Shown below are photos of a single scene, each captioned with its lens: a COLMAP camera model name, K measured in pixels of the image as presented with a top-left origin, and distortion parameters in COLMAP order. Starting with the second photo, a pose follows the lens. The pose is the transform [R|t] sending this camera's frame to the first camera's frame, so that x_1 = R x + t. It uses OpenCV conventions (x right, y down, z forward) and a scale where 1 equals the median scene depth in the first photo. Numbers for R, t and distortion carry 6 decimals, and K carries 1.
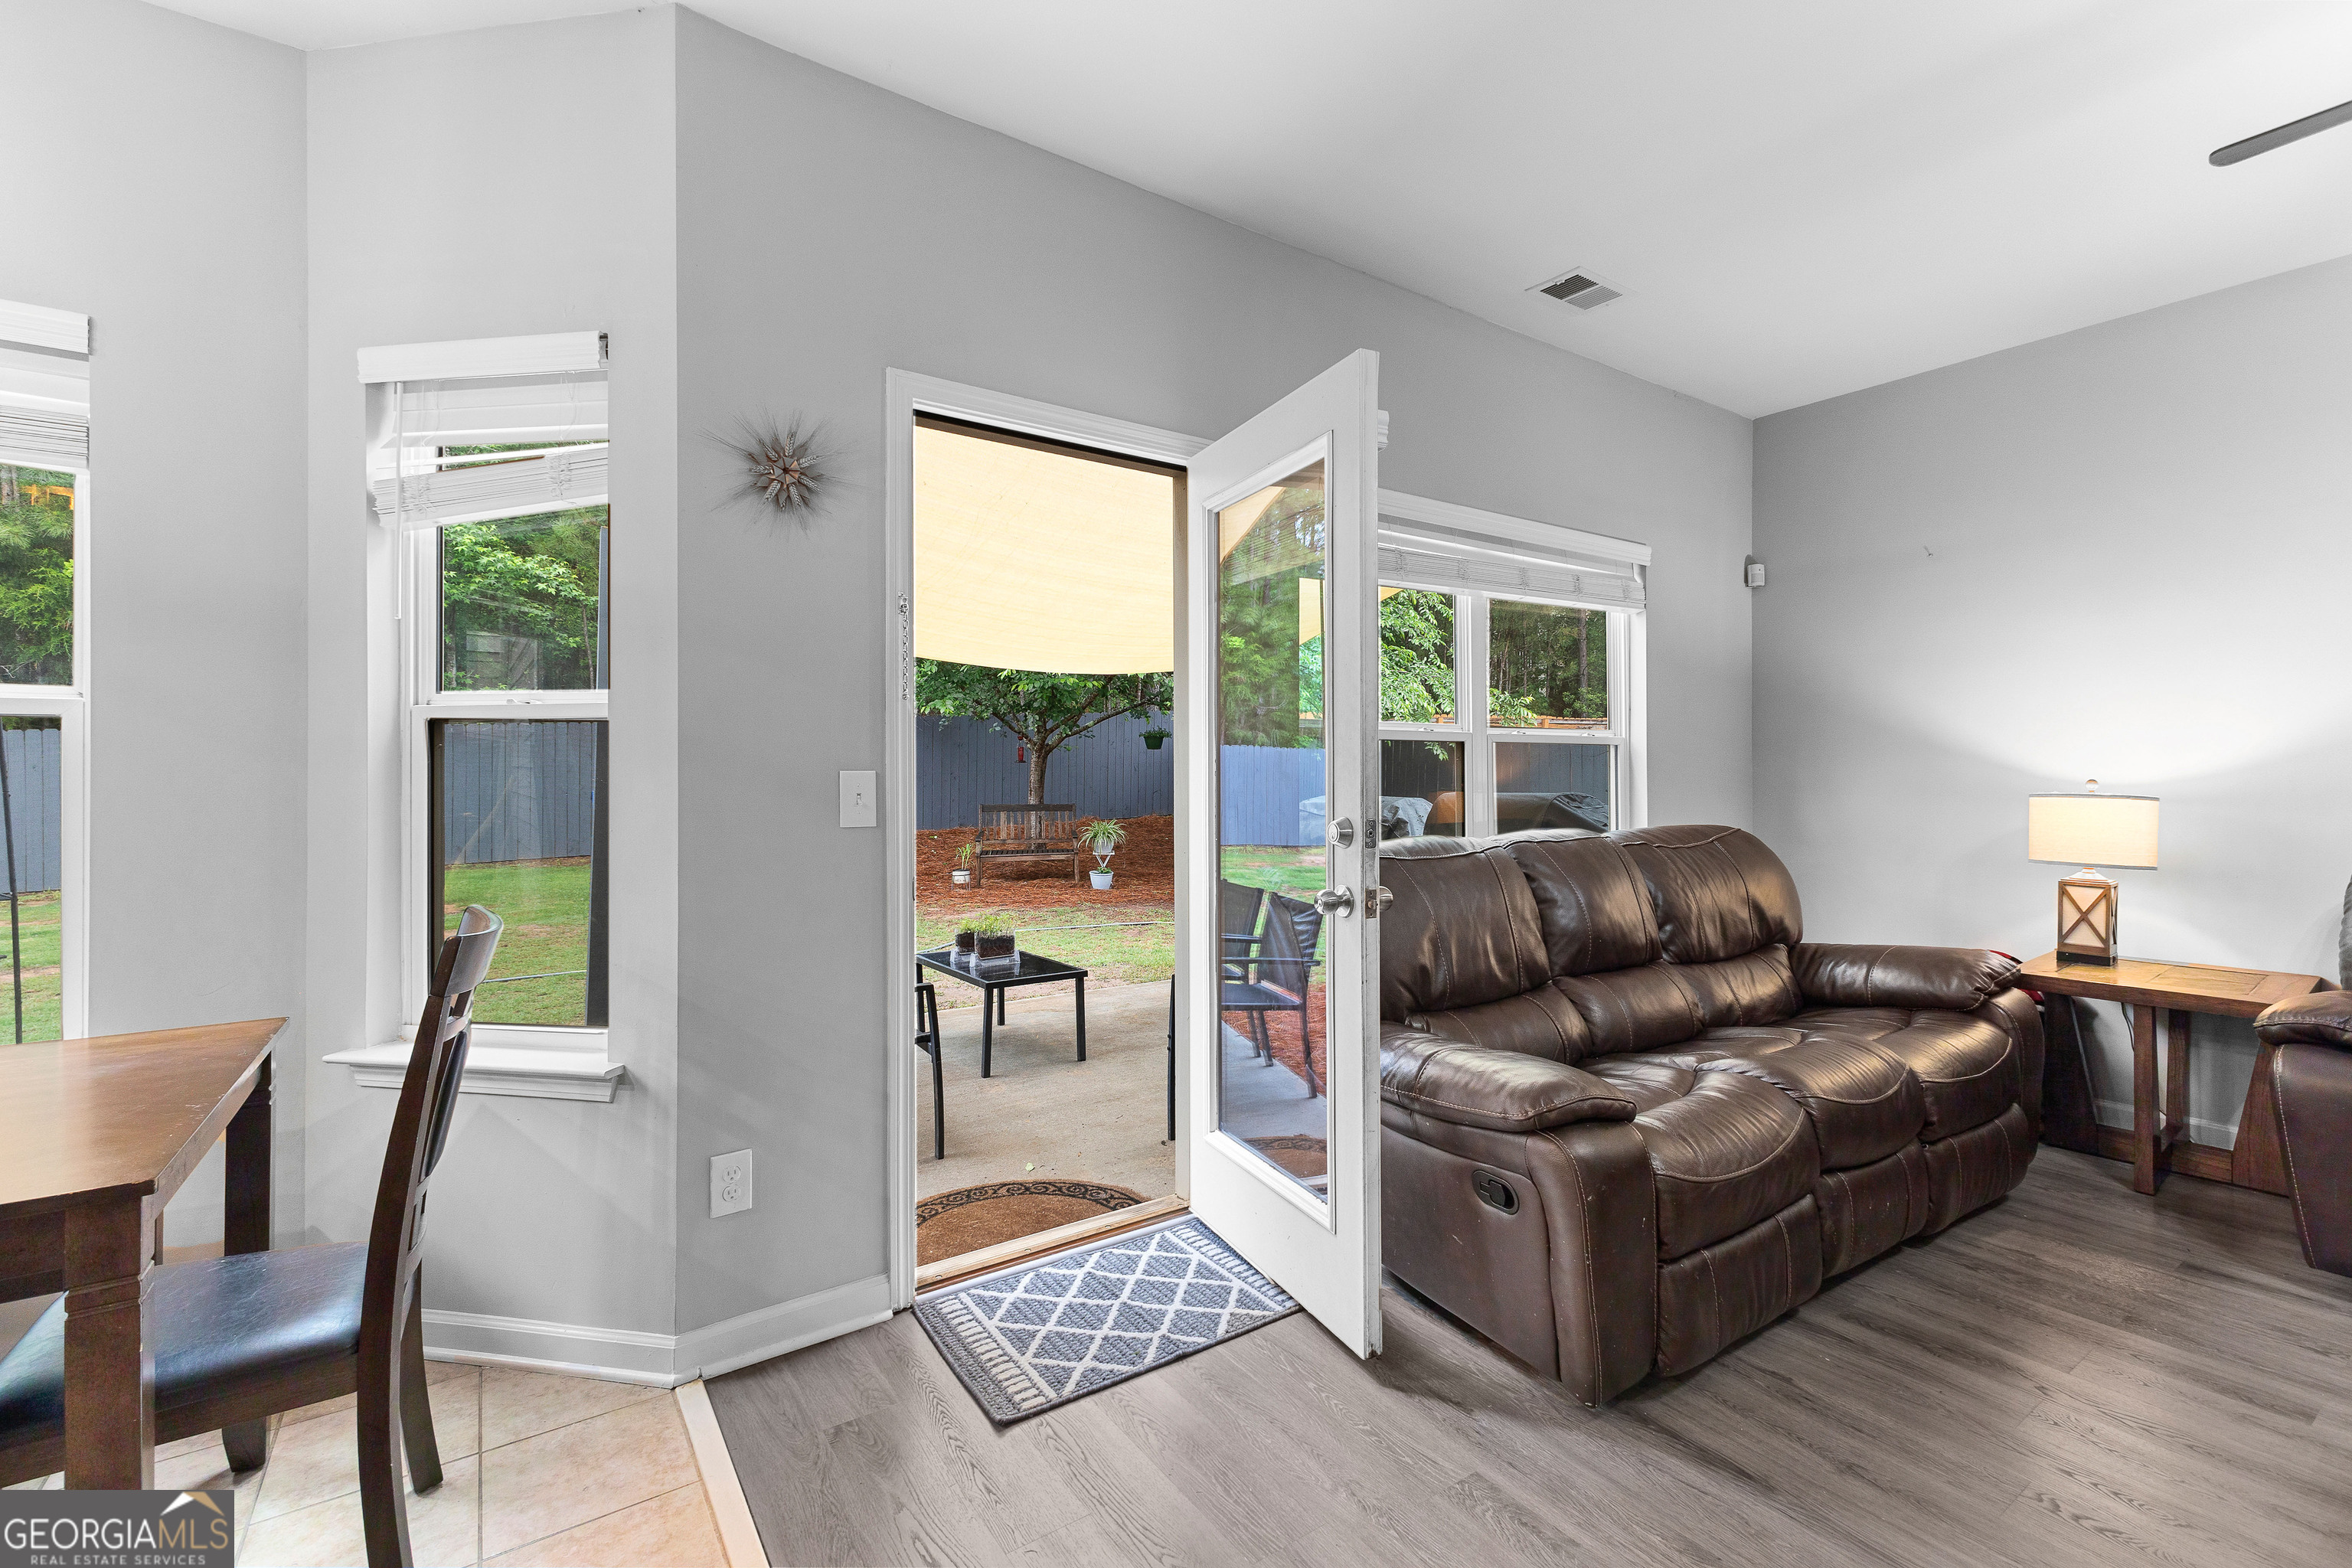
lens RADIAL K [[1022.8, 0, 1187.0], [0, 1022.8, 767.2], [0, 0, 1]] dist [0.020132, -0.005908]
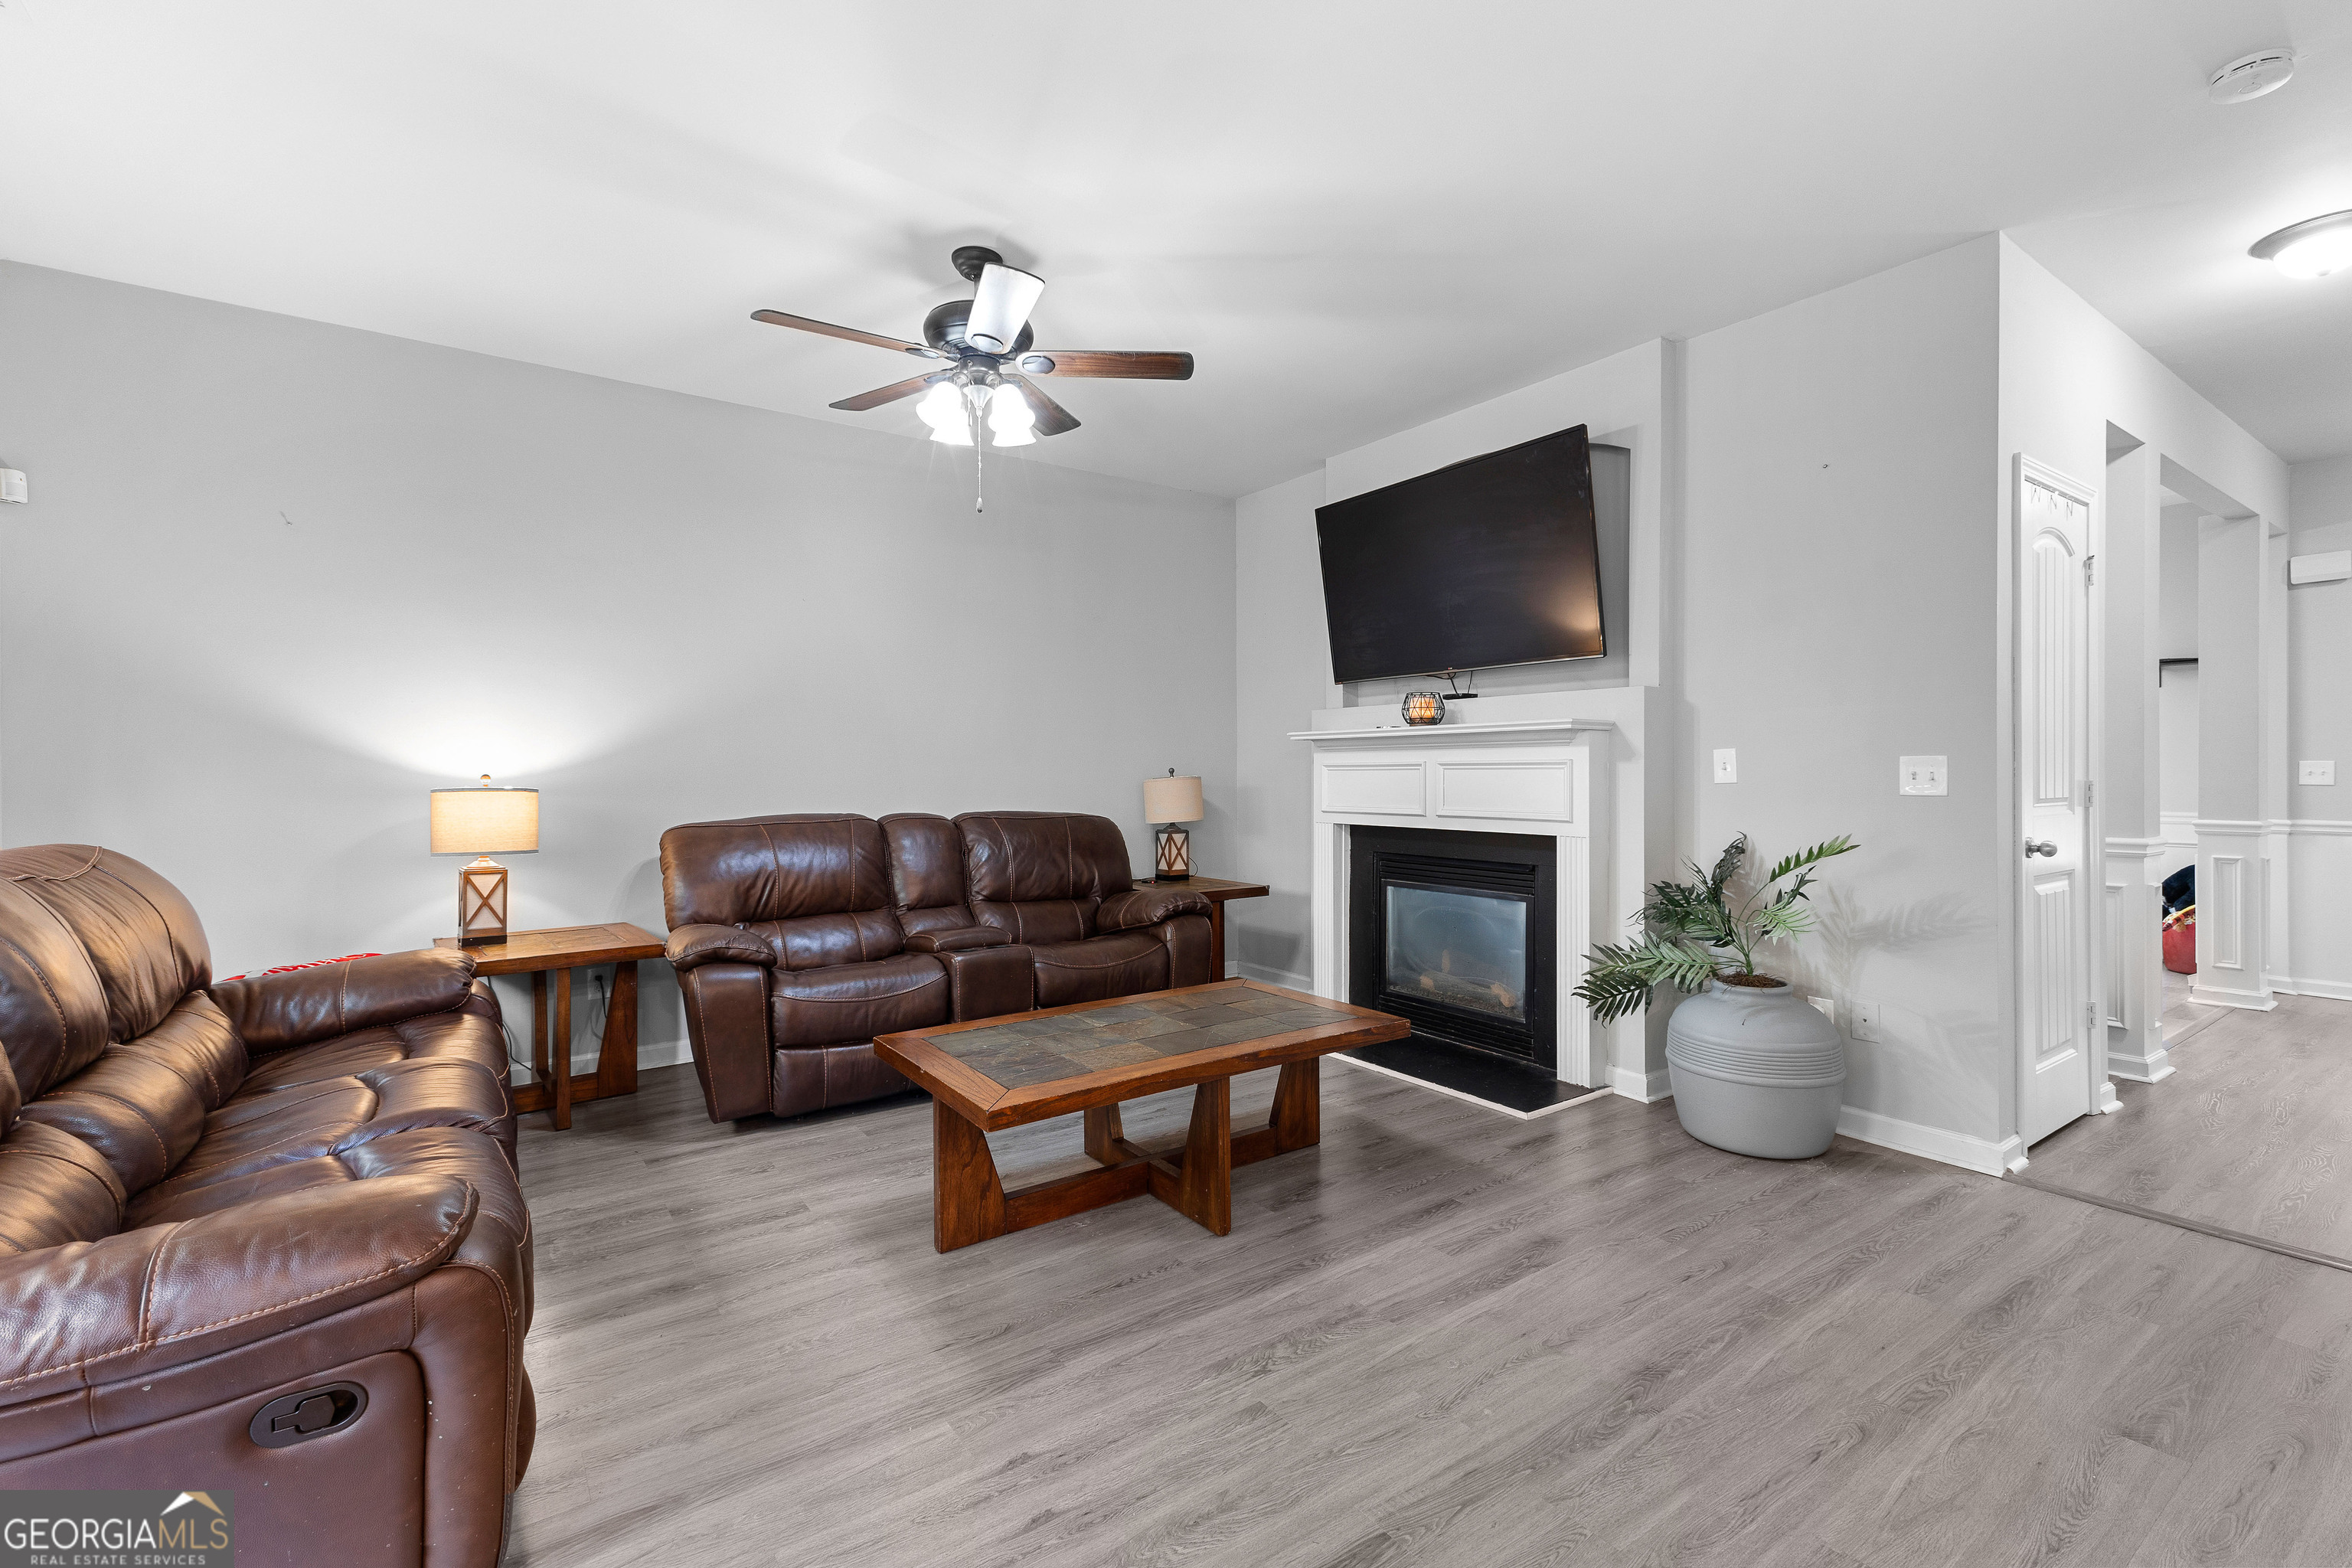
lens RADIAL K [[1022.8, 0, 1167.9], [0, 1022.8, 779.1], [0, 0, 1]] dist [0.020132, -0.005908]
pose [[-0.005495, -0.007569, 0.999956, -0.236223], [-0.005346, 0.999957, 0.007540, 0.003941], [-0.999971, -0.005304, -0.005535, 0.315881]]
